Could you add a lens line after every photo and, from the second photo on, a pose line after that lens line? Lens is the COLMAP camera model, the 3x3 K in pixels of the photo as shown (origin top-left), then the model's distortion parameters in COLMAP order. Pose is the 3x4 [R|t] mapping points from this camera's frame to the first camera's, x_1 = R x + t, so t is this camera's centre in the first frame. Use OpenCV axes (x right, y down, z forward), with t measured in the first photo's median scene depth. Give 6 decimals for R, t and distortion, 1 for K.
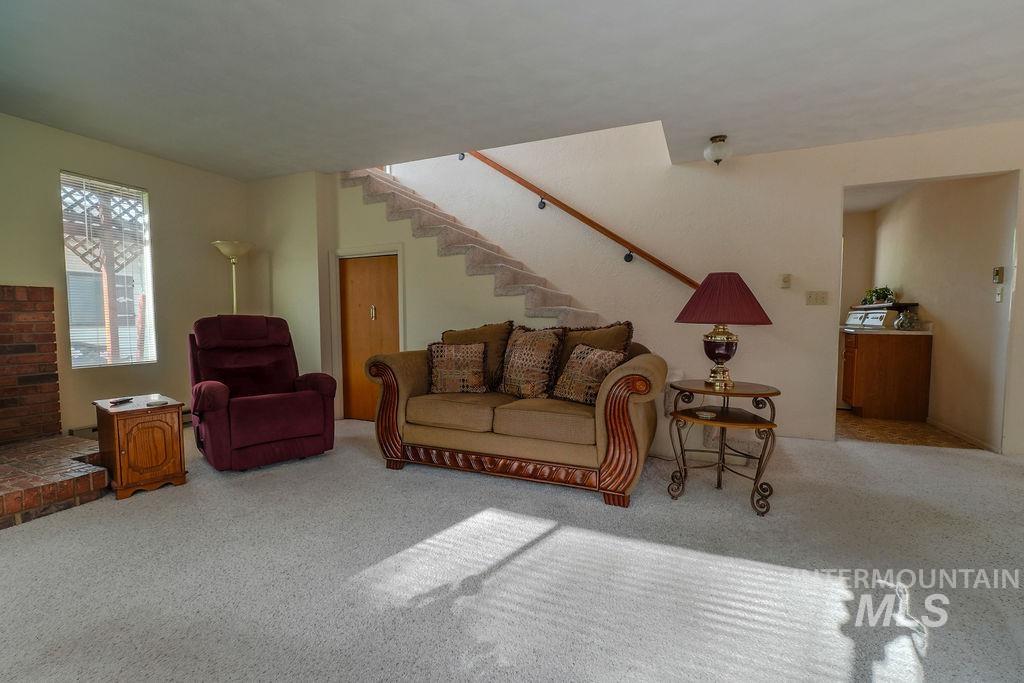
lens RADIAL K [[452.2, 0, 512.0], [0, 452.2, 341.5], [0, 0, 1]] dist [-0.010483, 0.000092]
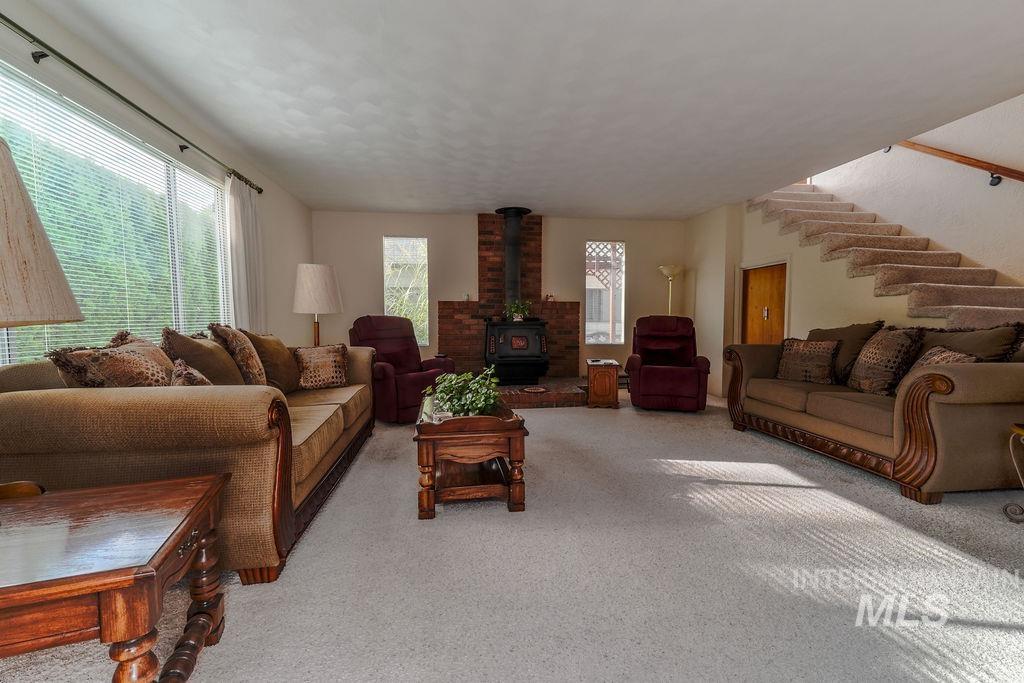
lens RADIAL K [[435.7, 0, 512.0], [0, 435.7, 341.5], [0, 0, 1]] dist [0.011664, -0.000047]
pose [[0.521003, 0.049468, -0.852120, 0.435102], [-0.047758, 0.998445, 0.028762, 0.012302], [0.852218, 0.025711, 0.522555, -0.232846]]
